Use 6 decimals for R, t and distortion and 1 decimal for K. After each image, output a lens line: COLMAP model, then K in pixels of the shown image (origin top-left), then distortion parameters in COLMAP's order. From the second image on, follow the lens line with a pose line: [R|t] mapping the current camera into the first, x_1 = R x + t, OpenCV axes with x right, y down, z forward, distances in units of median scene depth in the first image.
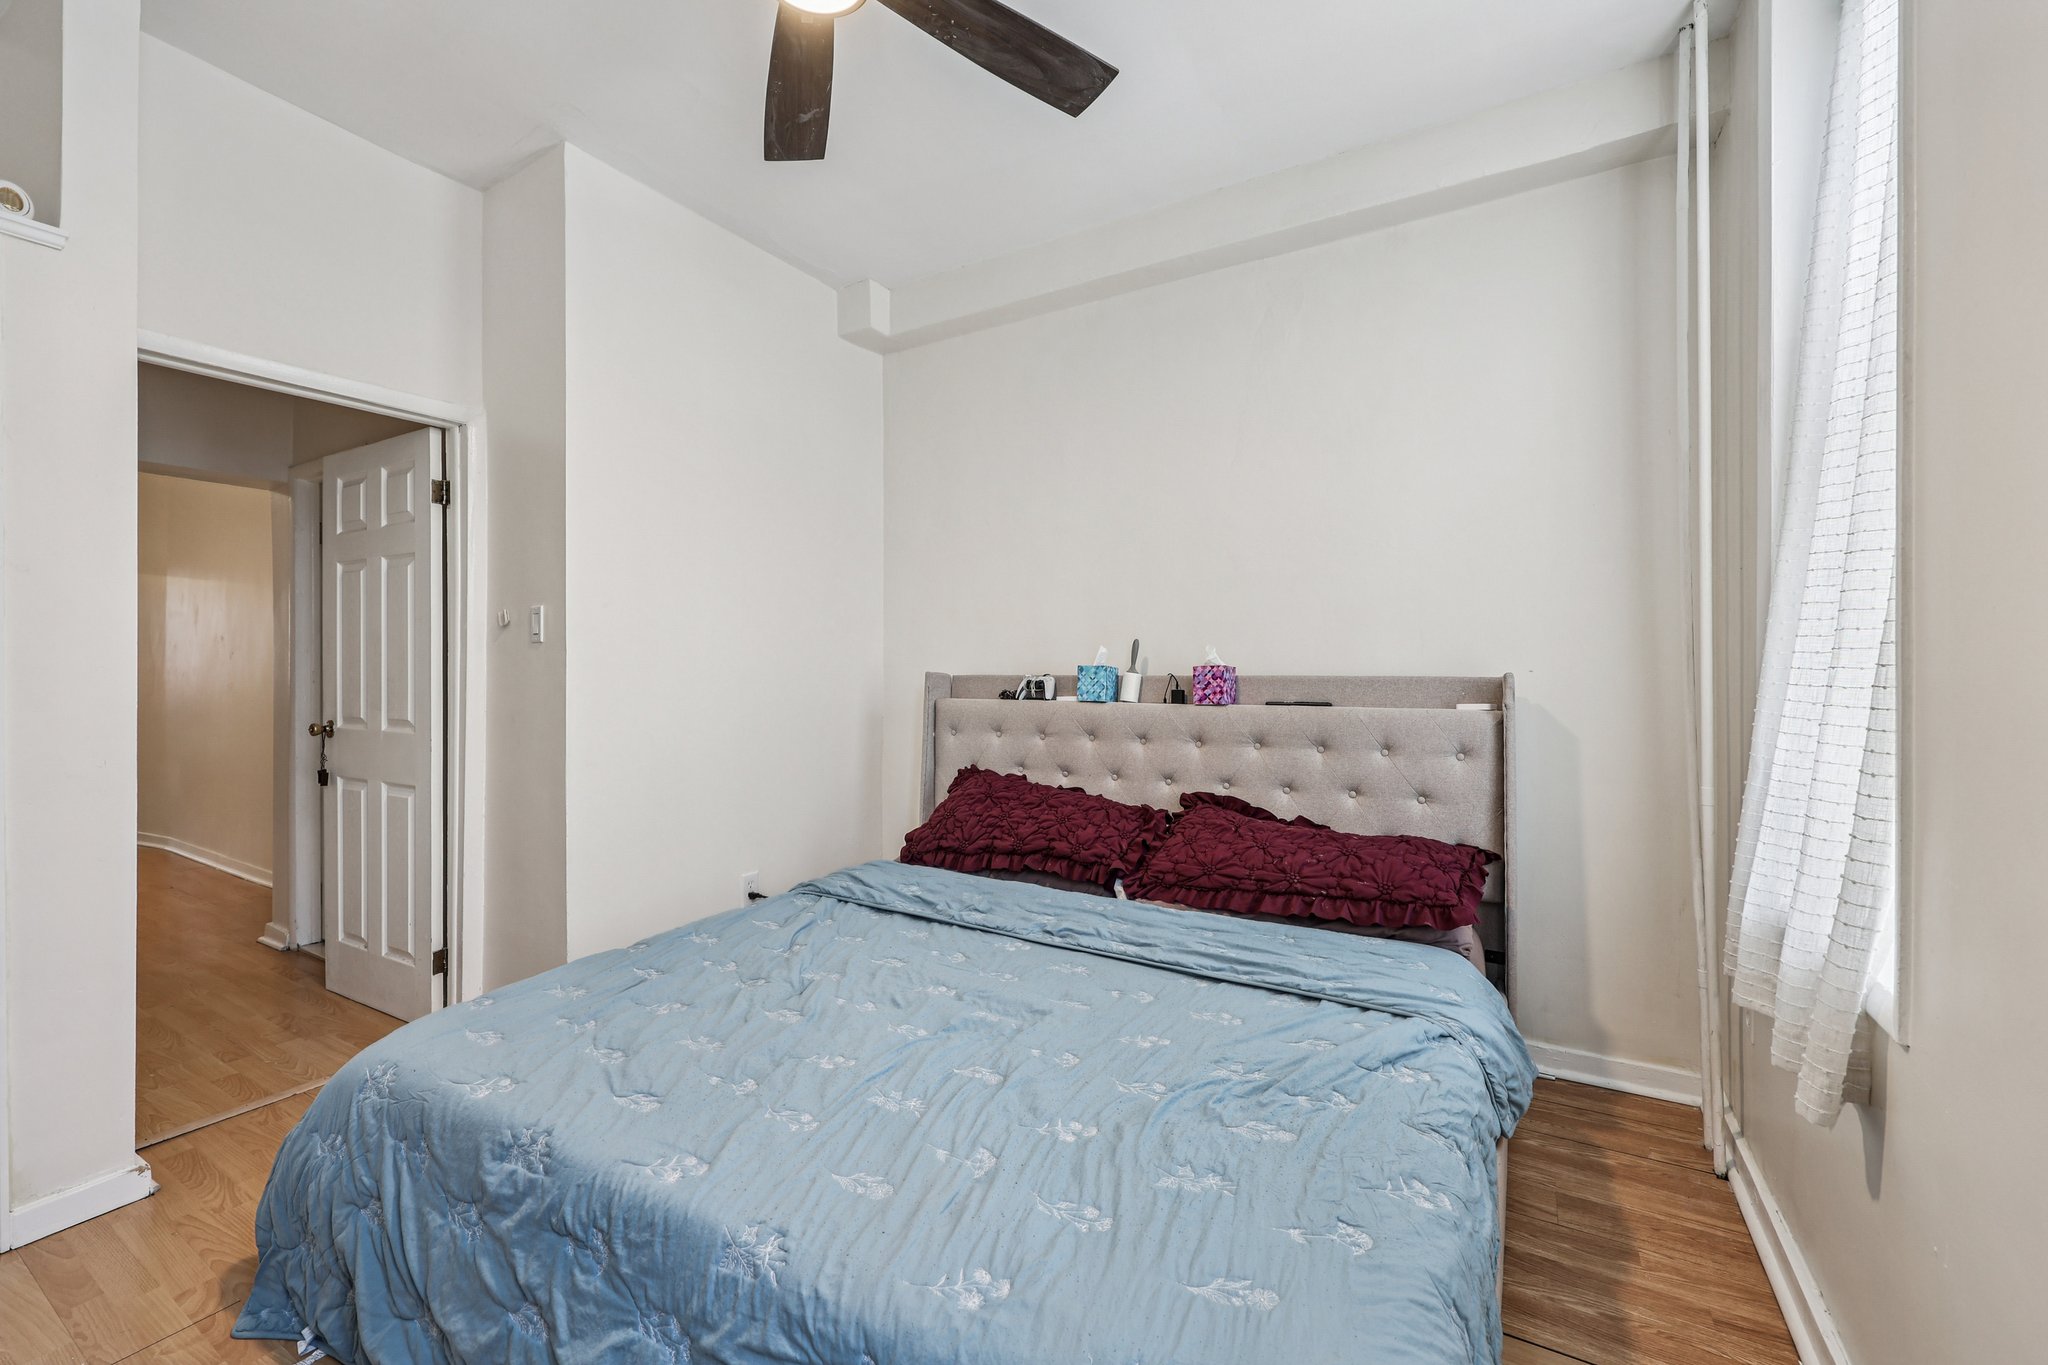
lens RADIAL K [[837.2, 0, 1021.4], [0, 837.2, 674.7], [0, 0, 1]] dist [0.000586, 0.000562]
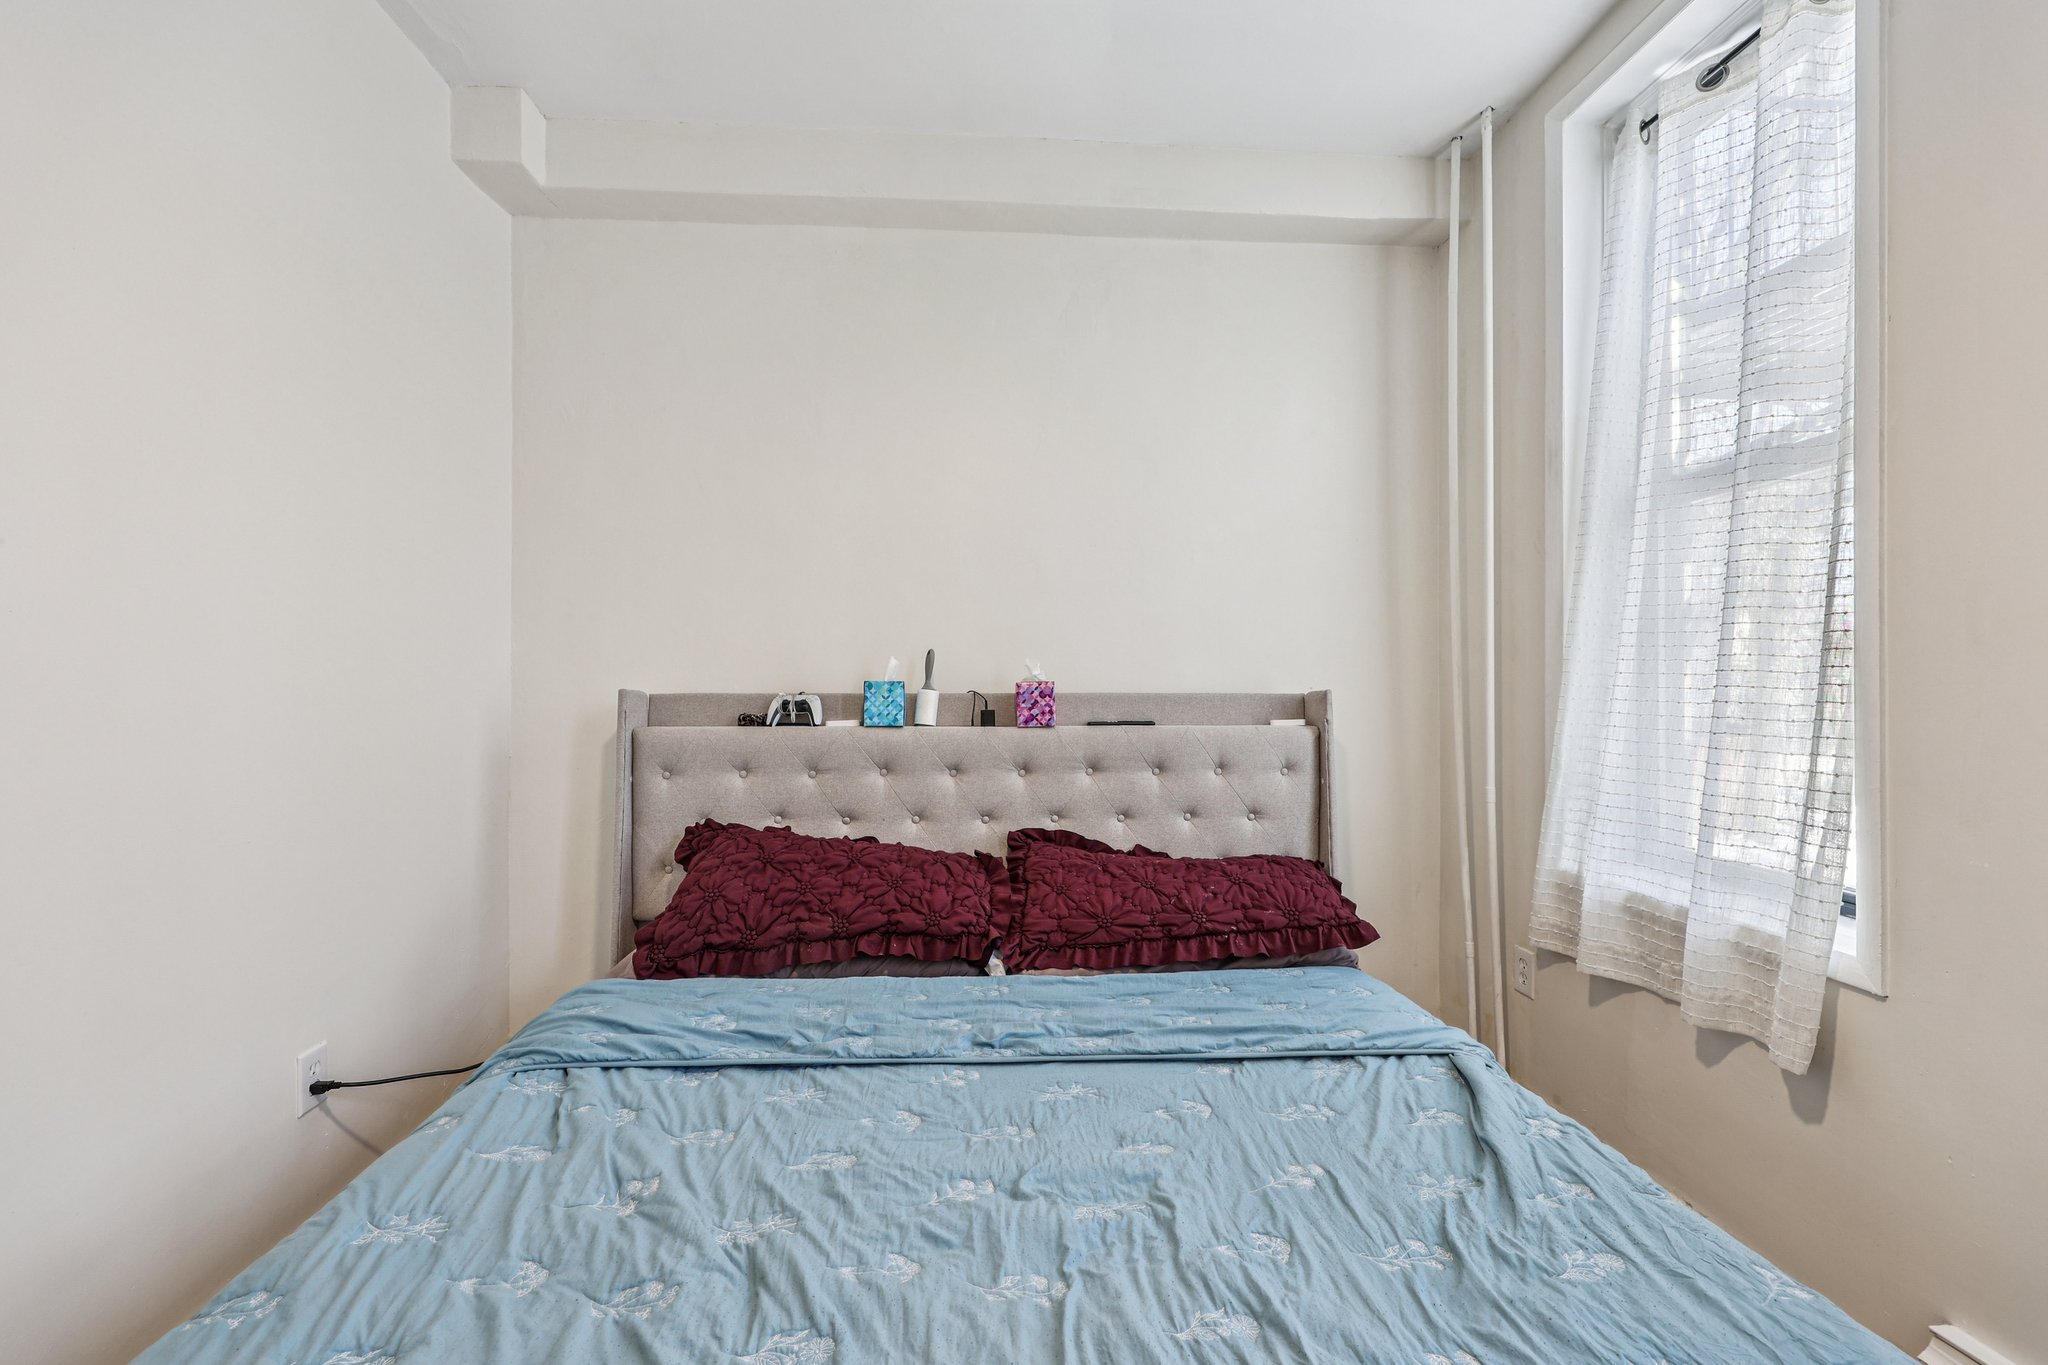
lens RADIAL K [[837.2, 0, 1020.1], [0, 837.2, 684.2], [0, 0, 1]] dist [0.000586, 0.000562]
pose [[0.822219, 0.002758, 0.569164, -0.304325], [0.001935, 0.999969, -0.007642, -0.001716], [-0.569167, 0.007385, 0.822189, 0.319554]]
